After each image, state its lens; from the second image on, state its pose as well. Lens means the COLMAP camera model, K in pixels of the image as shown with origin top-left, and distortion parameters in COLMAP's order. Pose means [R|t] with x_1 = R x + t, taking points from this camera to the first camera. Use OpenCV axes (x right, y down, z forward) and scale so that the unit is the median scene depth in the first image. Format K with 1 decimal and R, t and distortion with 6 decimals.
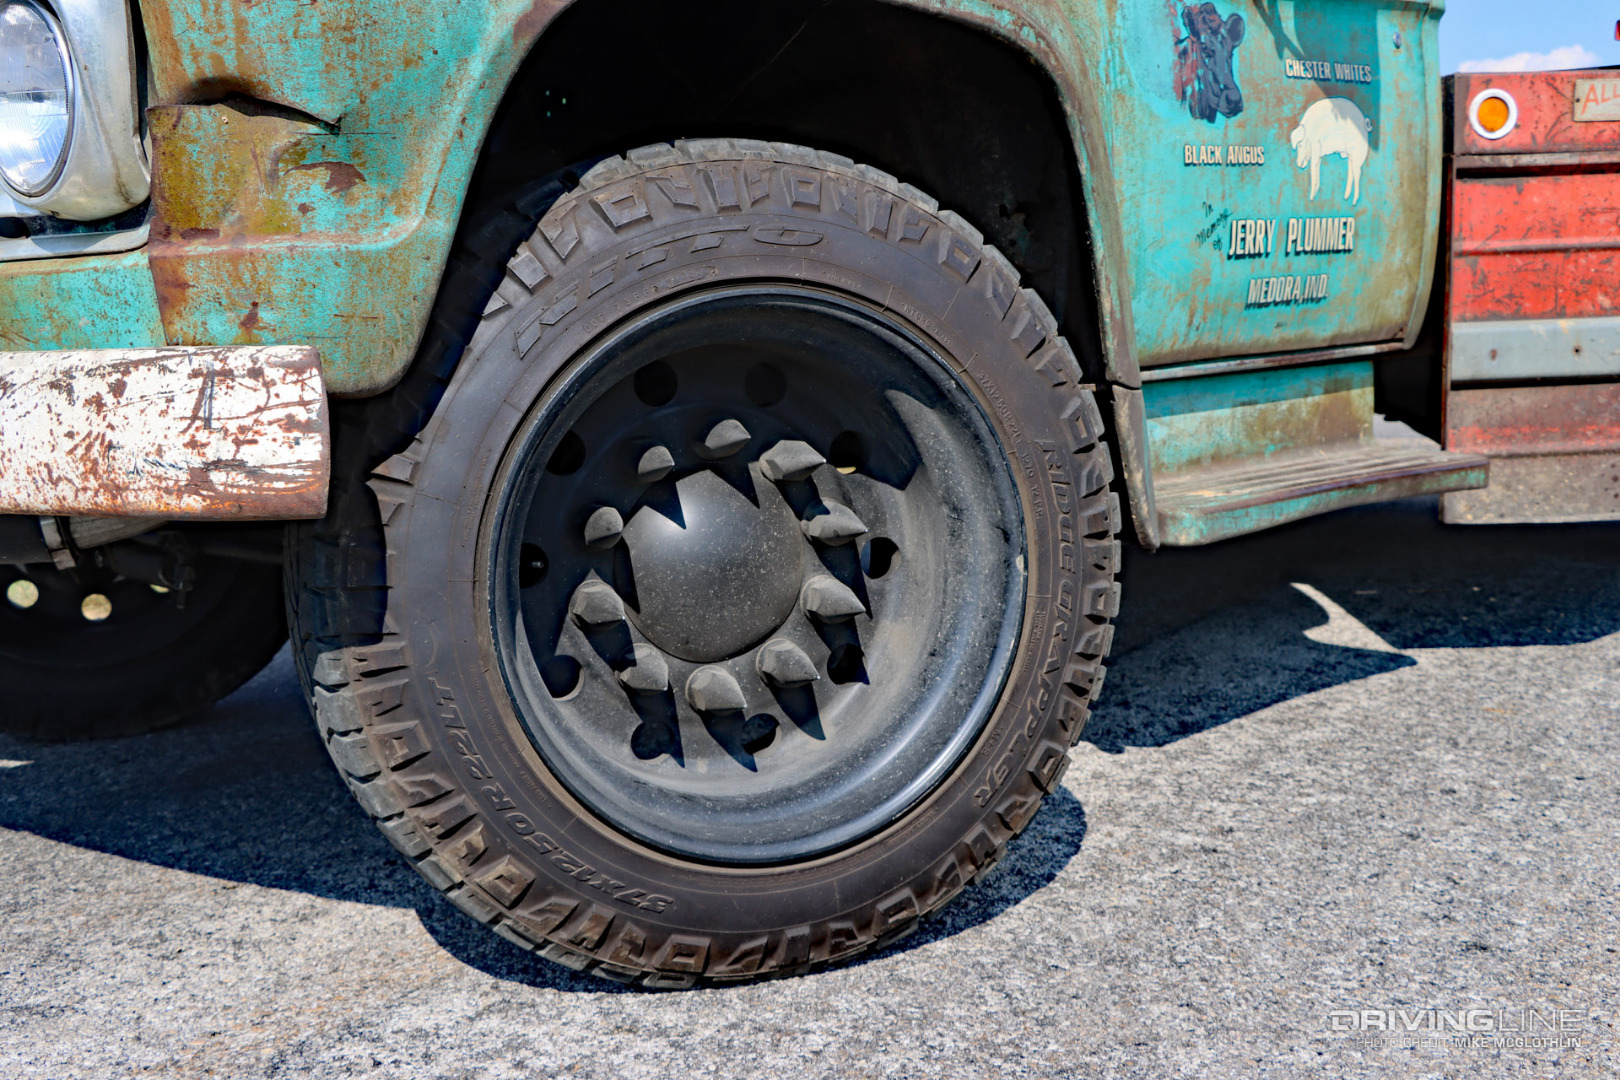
lens RADIAL K [[2013.6, 0, 810.0], [0, 2013.6, 540.0], [0, 0, 1]] dist [0.034107, 0.037499]
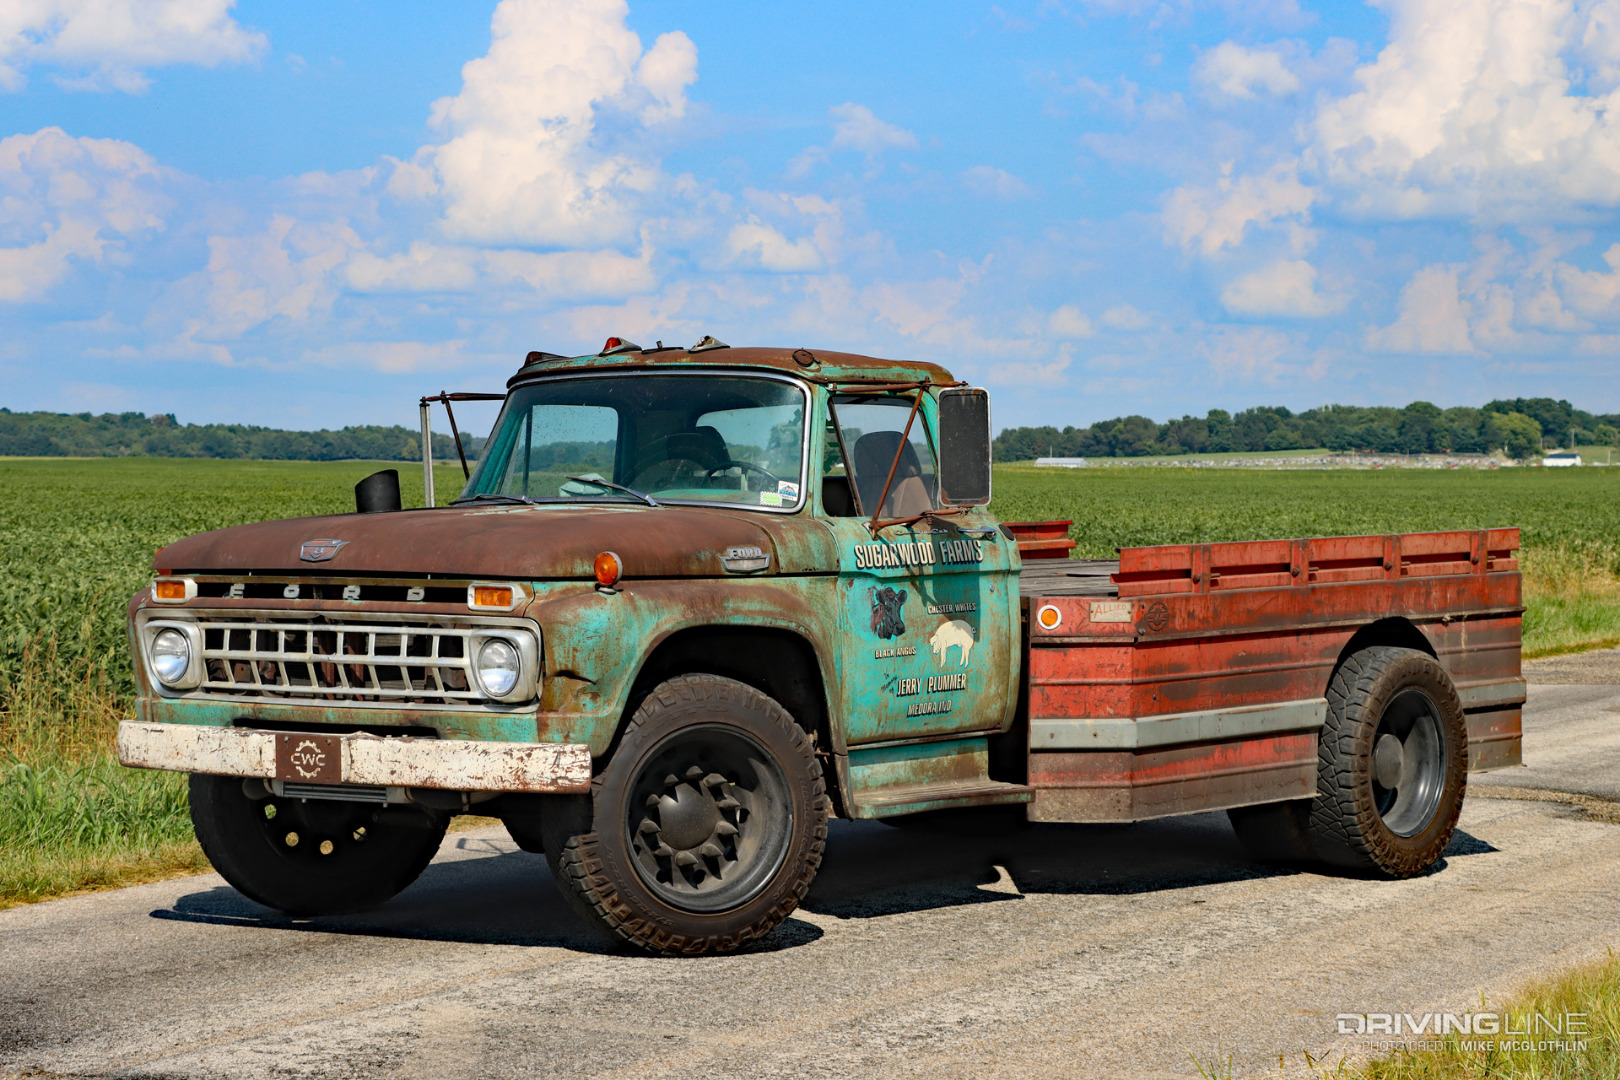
lens RADIAL K [[3872.8, 0, 810.0], [0, 3872.8, 540.0], [0, 0, 1]] dist [0.400520, -0.032235]
pose [[0.997731, 0.032333, 0.059060, -0.208553], [-0.026304, 0.994624, -0.100153, 0.169079], [-0.061981, 0.098373, 0.993218, -4.503173]]
